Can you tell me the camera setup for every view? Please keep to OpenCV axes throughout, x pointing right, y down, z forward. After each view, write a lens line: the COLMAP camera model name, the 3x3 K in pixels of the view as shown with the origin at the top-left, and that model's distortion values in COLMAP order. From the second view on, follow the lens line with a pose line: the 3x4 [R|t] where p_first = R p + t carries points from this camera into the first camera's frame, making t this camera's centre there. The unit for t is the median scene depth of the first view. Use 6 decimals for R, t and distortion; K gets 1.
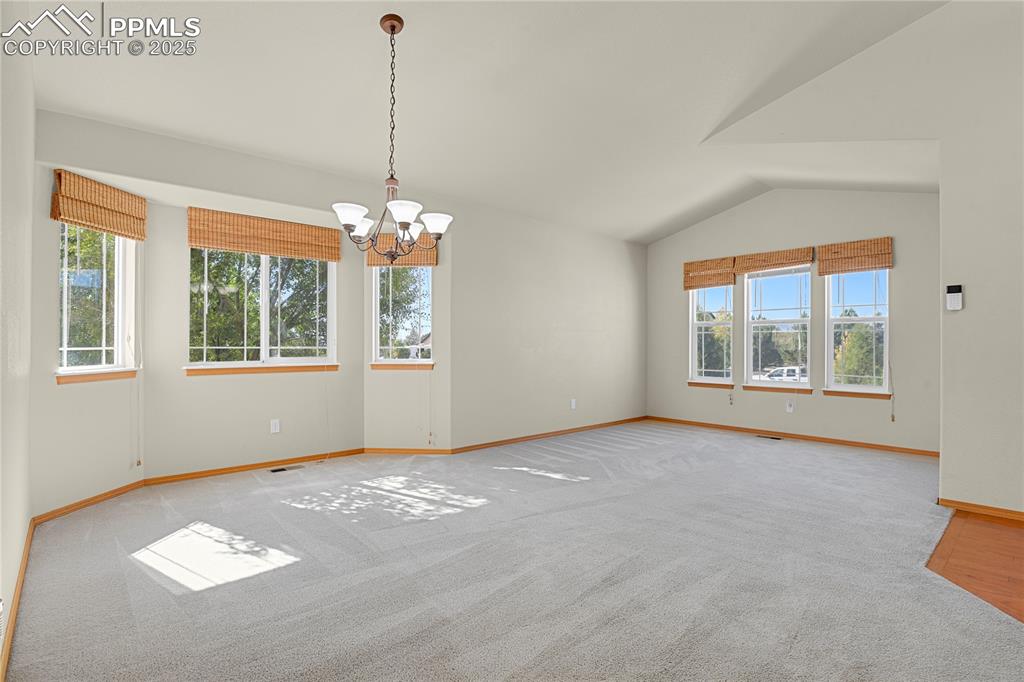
lens RADIAL K [[502.3, 0, 518.4], [0, 502.3, 341.5], [0, 0, 1]] dist [-0.027413, -0.000810]
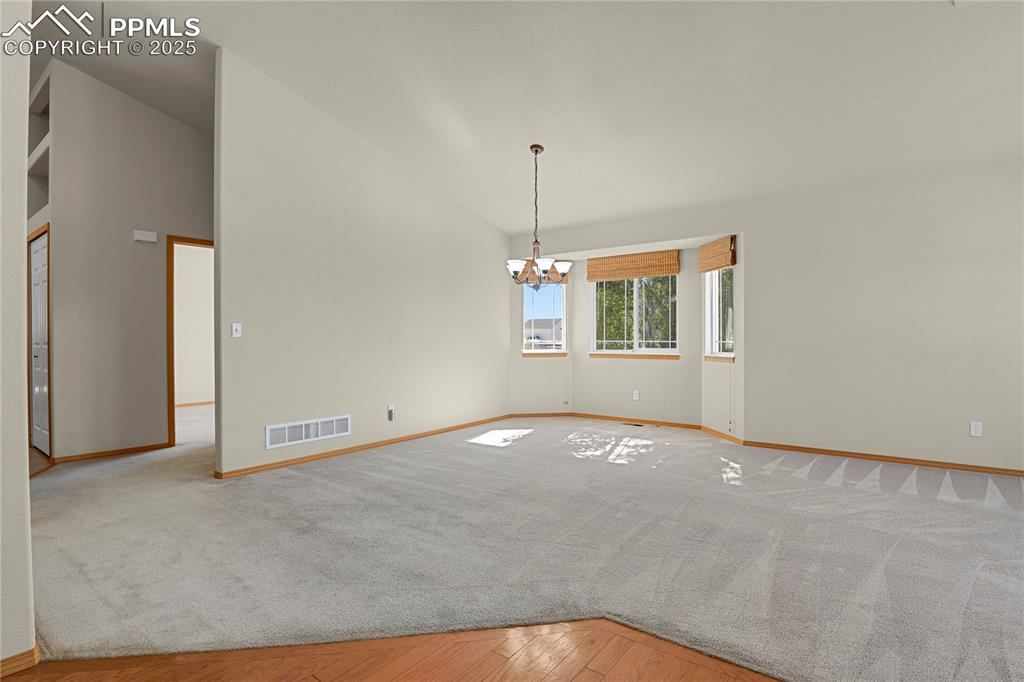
lens RADIAL K [[502.3, 0, 518.4], [0, 502.3, 341.5], [0, 0, 1]] dist [-0.027413, -0.000810]
pose [[0.182314, 0.005827, -0.983223, 0.914516], [0.006073, 0.999957, 0.007053, -0.000004], [0.983222, -0.007257, 0.182271, 0.407542]]
